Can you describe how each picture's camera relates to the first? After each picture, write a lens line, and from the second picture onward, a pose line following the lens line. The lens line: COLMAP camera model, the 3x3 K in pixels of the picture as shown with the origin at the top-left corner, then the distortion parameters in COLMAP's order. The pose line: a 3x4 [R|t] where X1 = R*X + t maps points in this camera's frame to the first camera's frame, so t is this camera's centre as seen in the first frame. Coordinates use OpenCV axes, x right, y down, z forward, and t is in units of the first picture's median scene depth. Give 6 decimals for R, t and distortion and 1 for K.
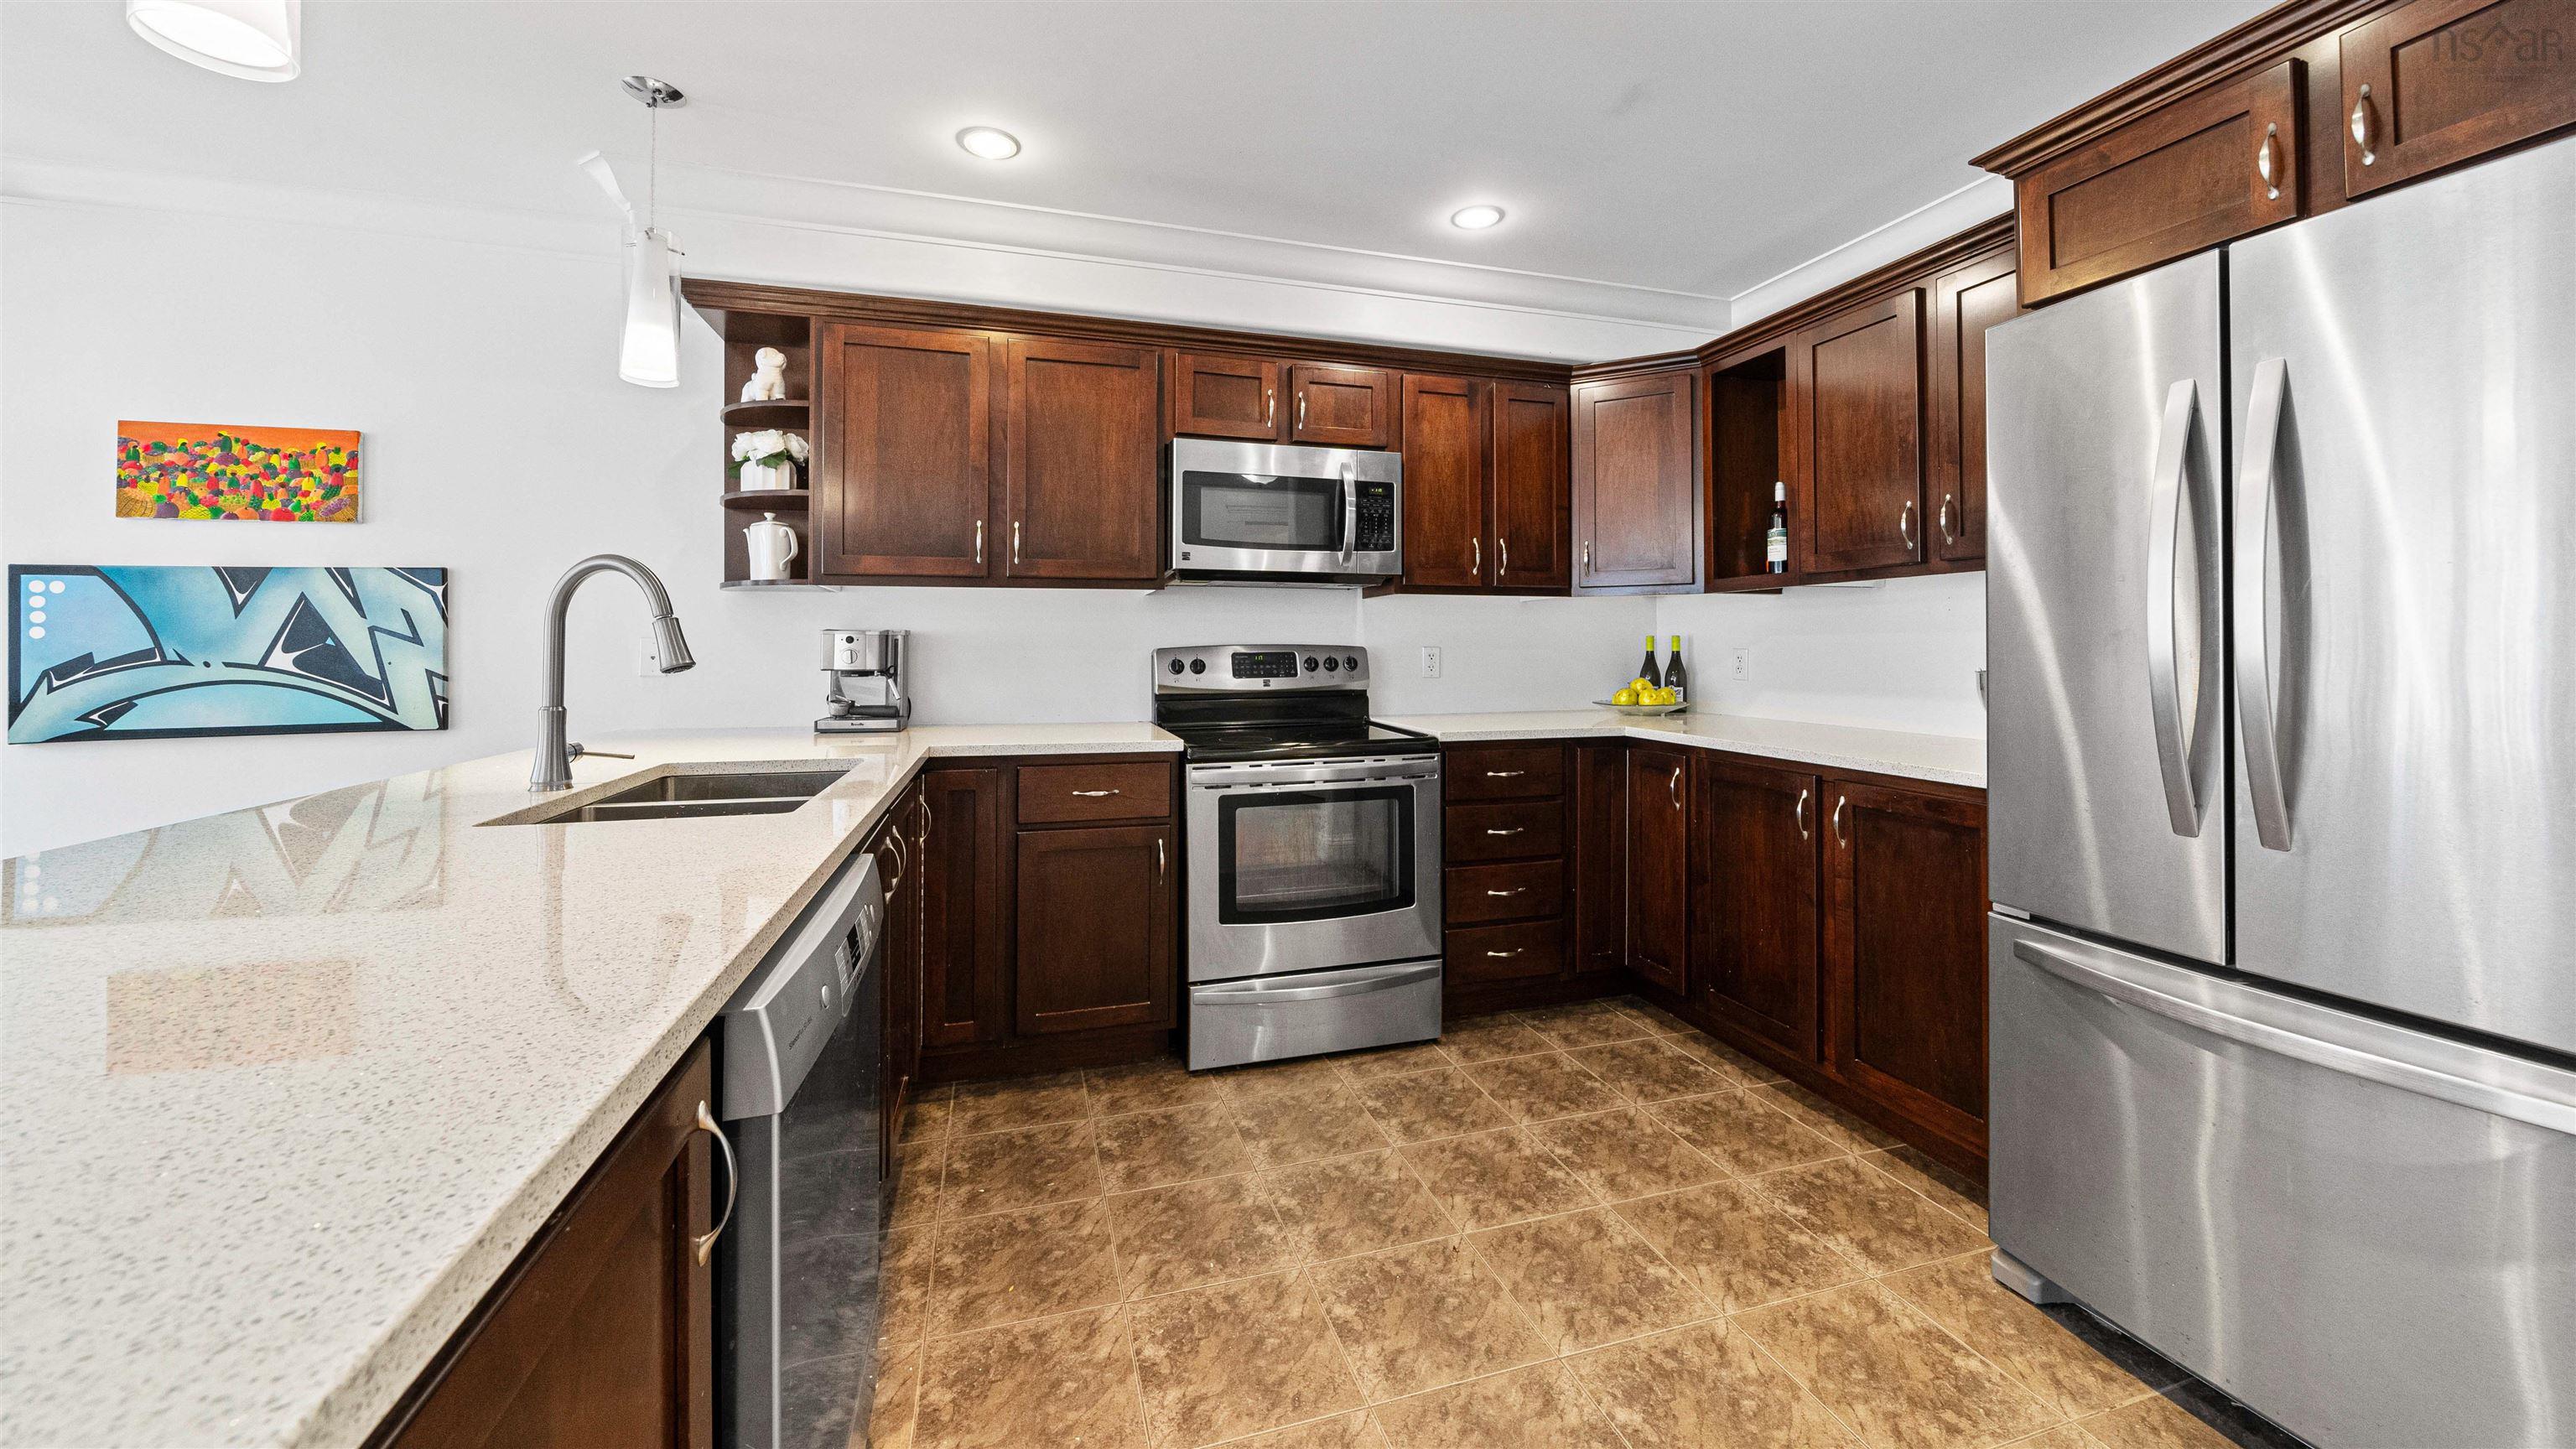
lens RADIAL K [[915.4, 0, 1262.4], [0, 915.4, 628.8], [0, 0, 1]] dist [-0.008421, 0.000100]
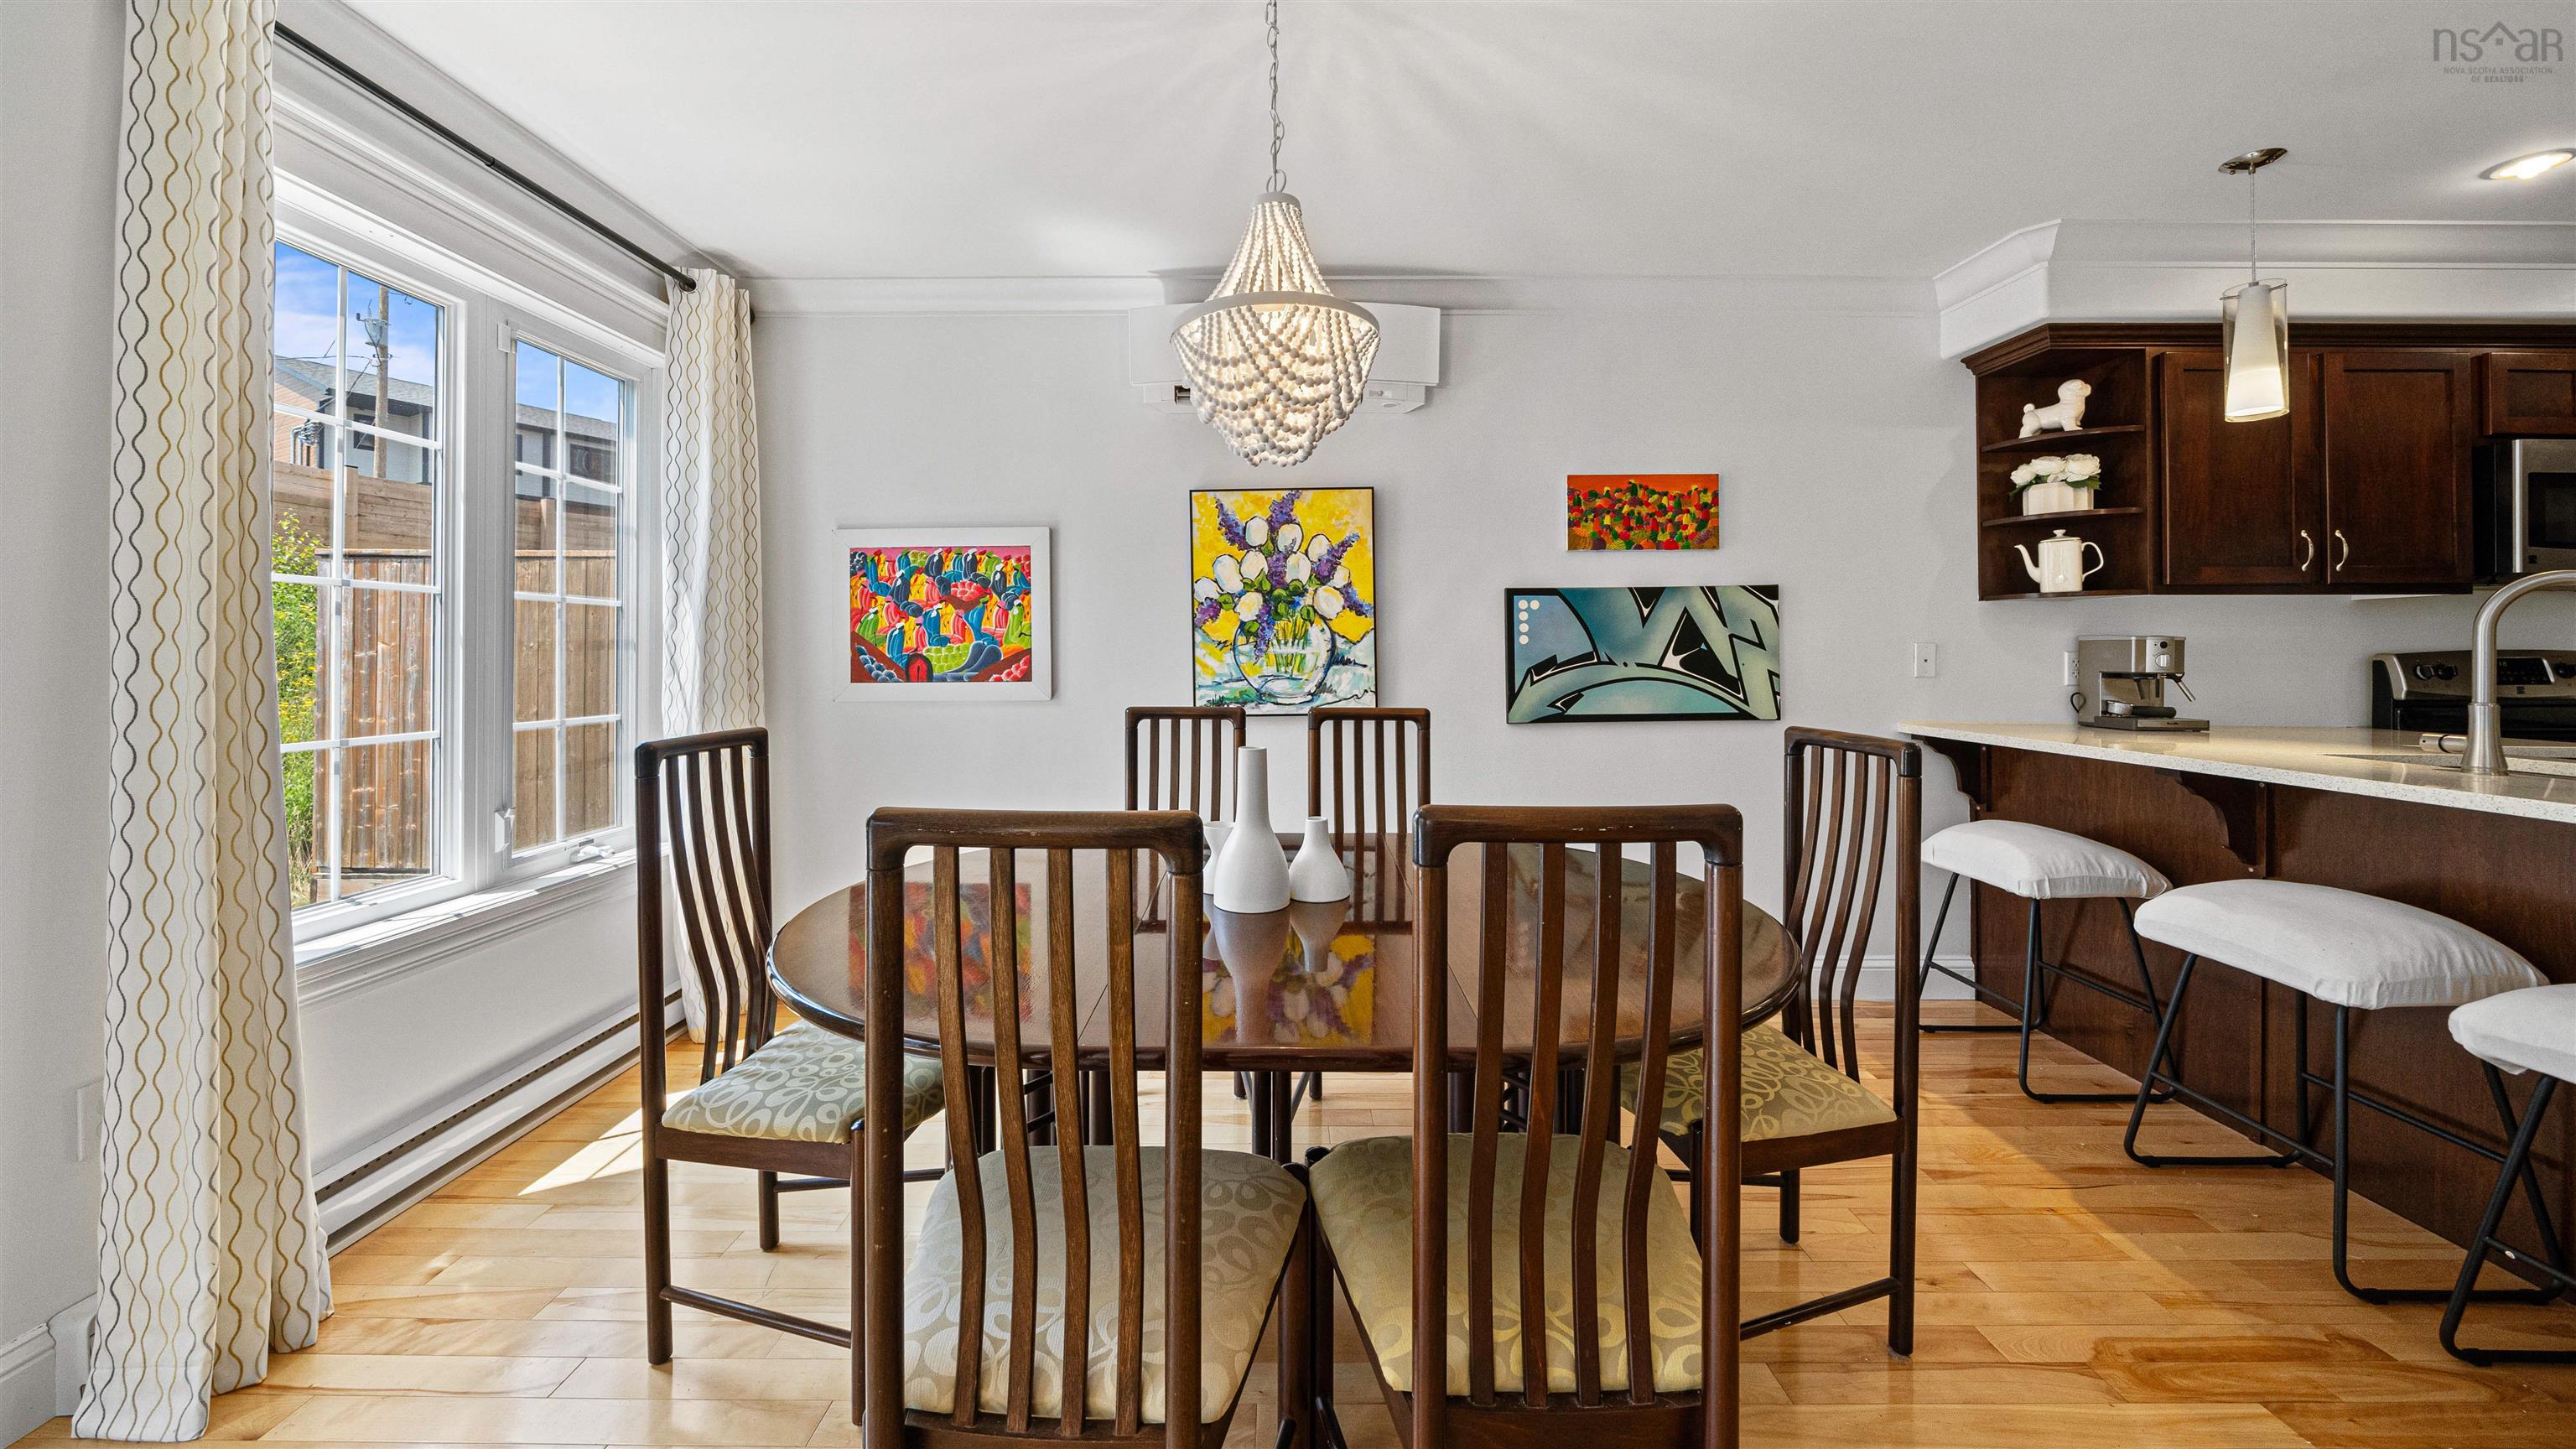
lens RADIAL K [[915.4, 0, 1272.0], [0, 915.4, 653.5], [0, 0, 1]] dist [-0.008421, 0.000100]
pose [[0.956402, 0.002504, -0.292042, -1.209472], [0.003297, 0.999807, 0.019368, -0.002424], [0.292034, -0.019487, 0.956209, -0.356050]]
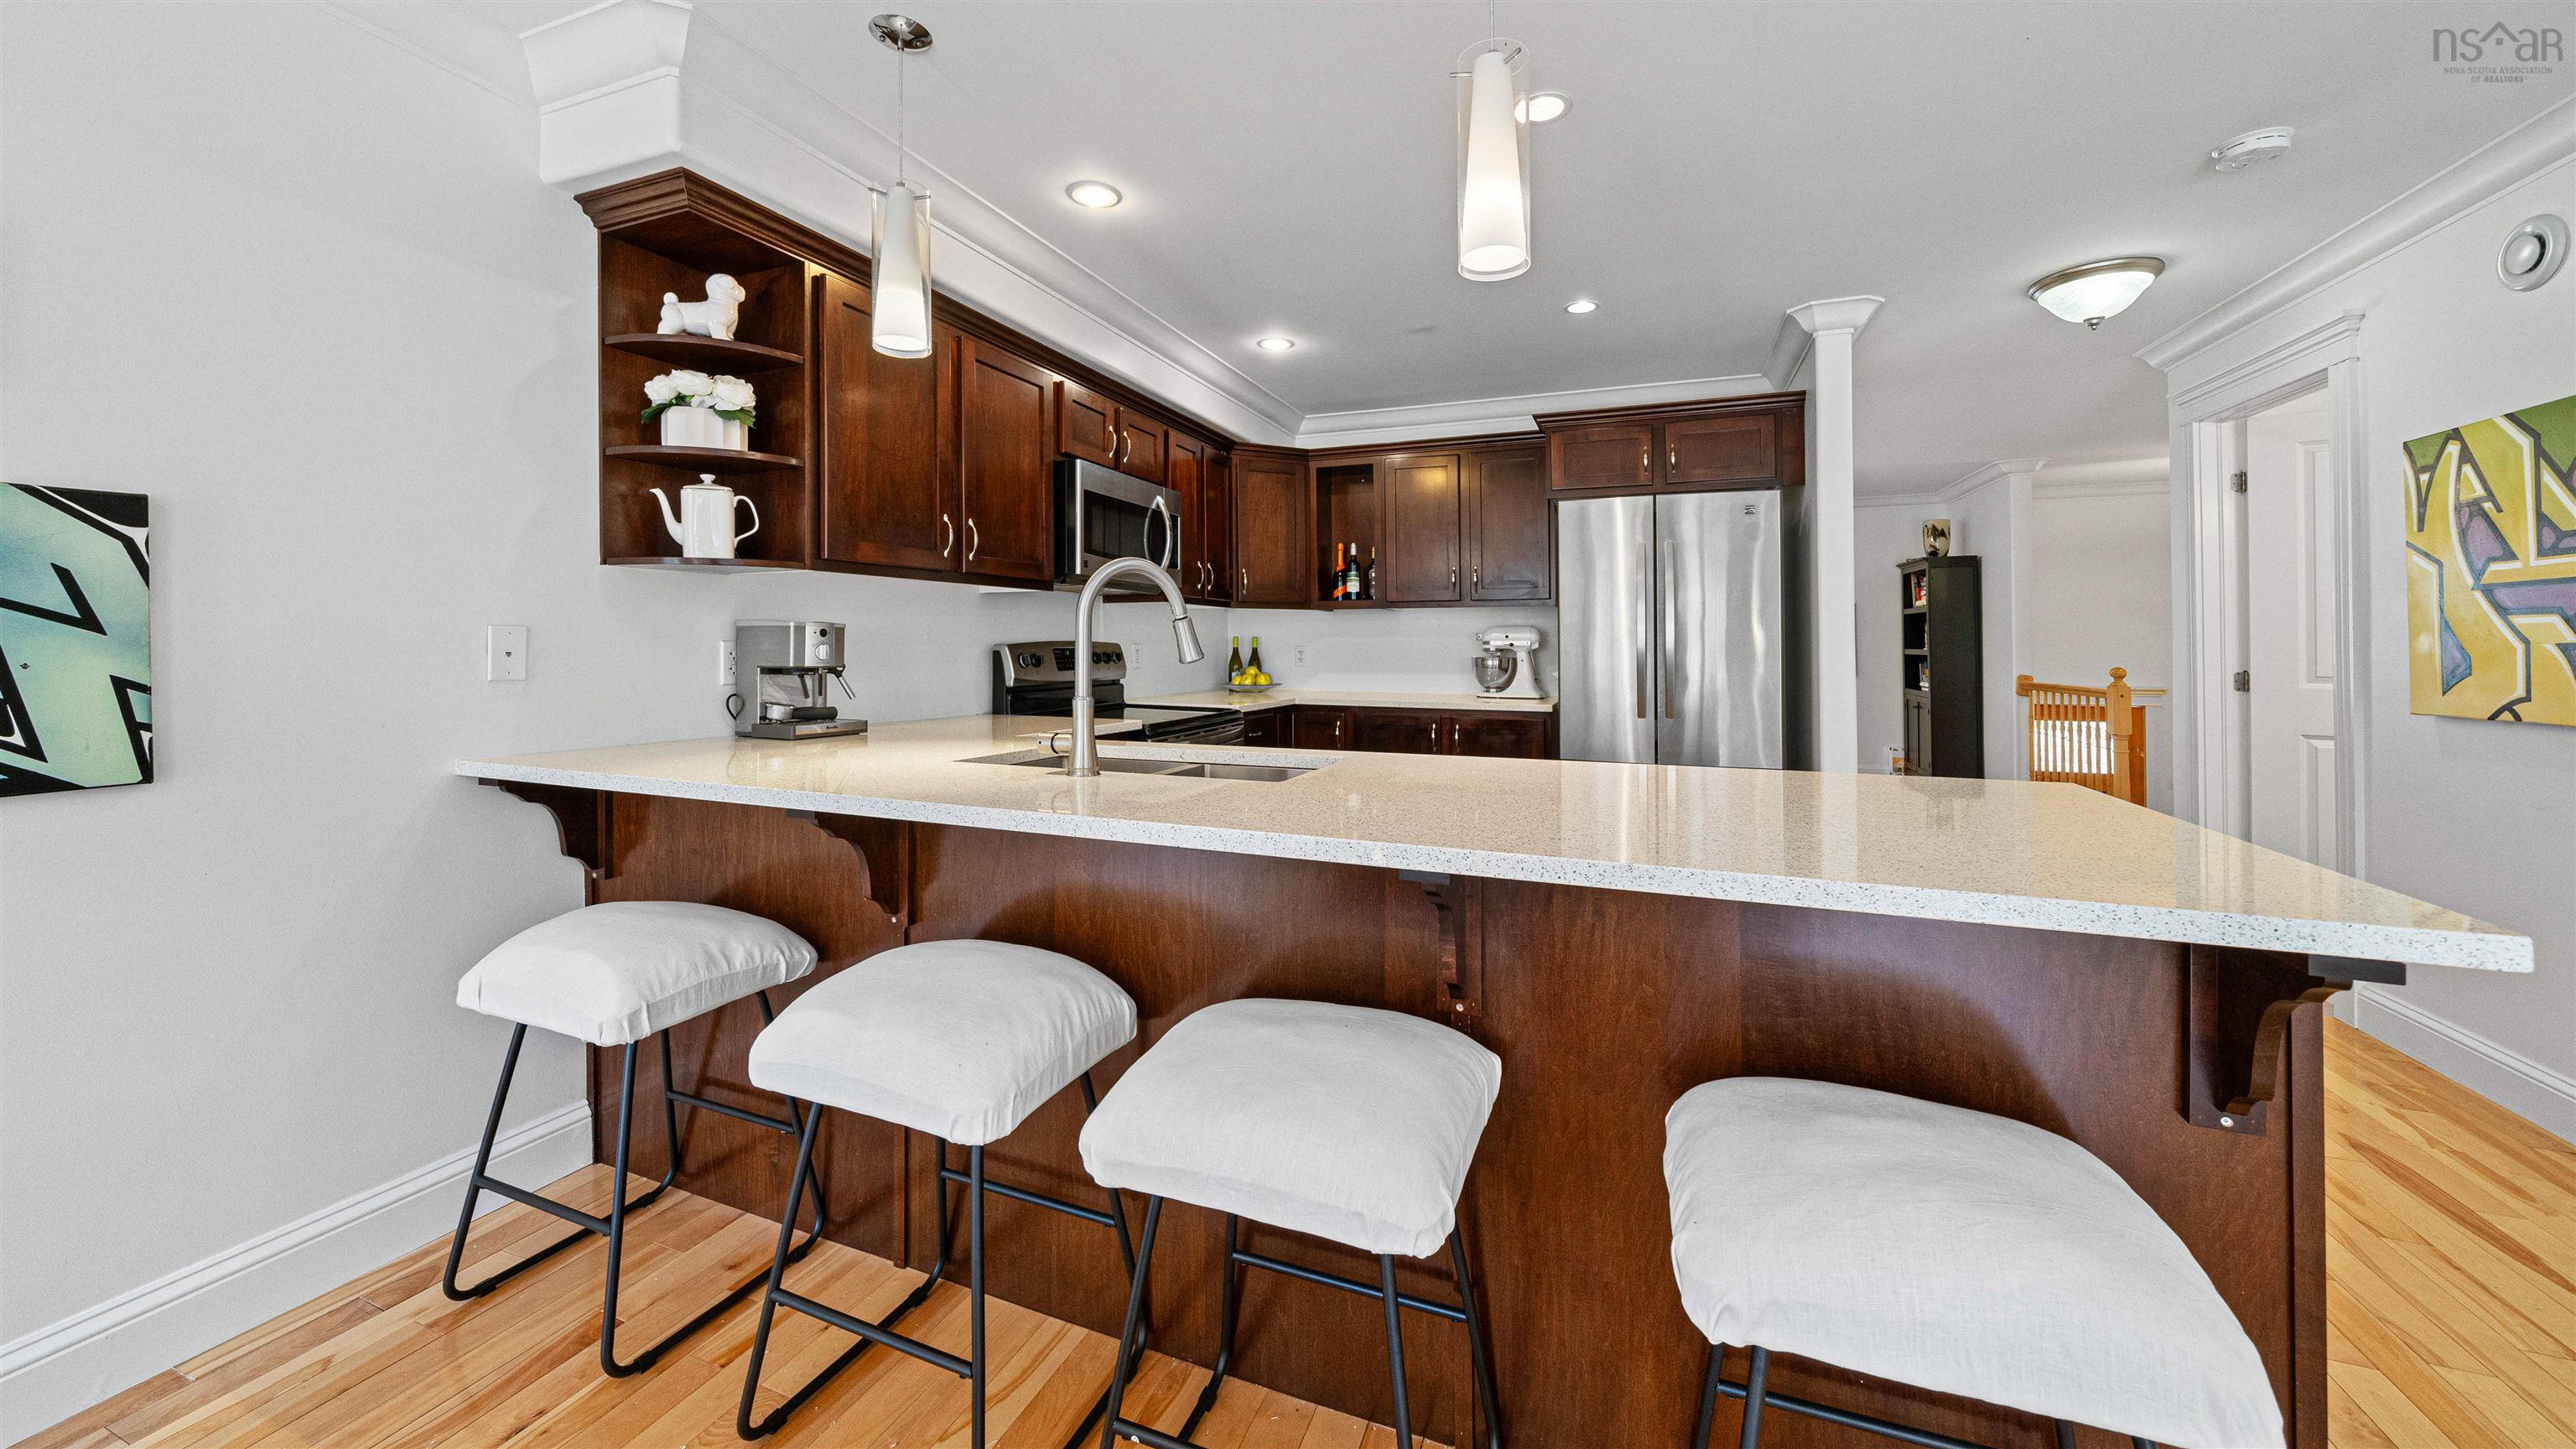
lens RADIAL K [[915.4, 0, 1287.3], [0, 915.4, 645.6], [0, 0, 1]] dist [-0.008421, 0.000100]
pose [[0.616488, 0.002978, 0.787359, -0.921969], [-0.019431, 0.999746, 0.011433, 0.005749], [-0.787124, -0.022347, 0.616389, 0.096559]]
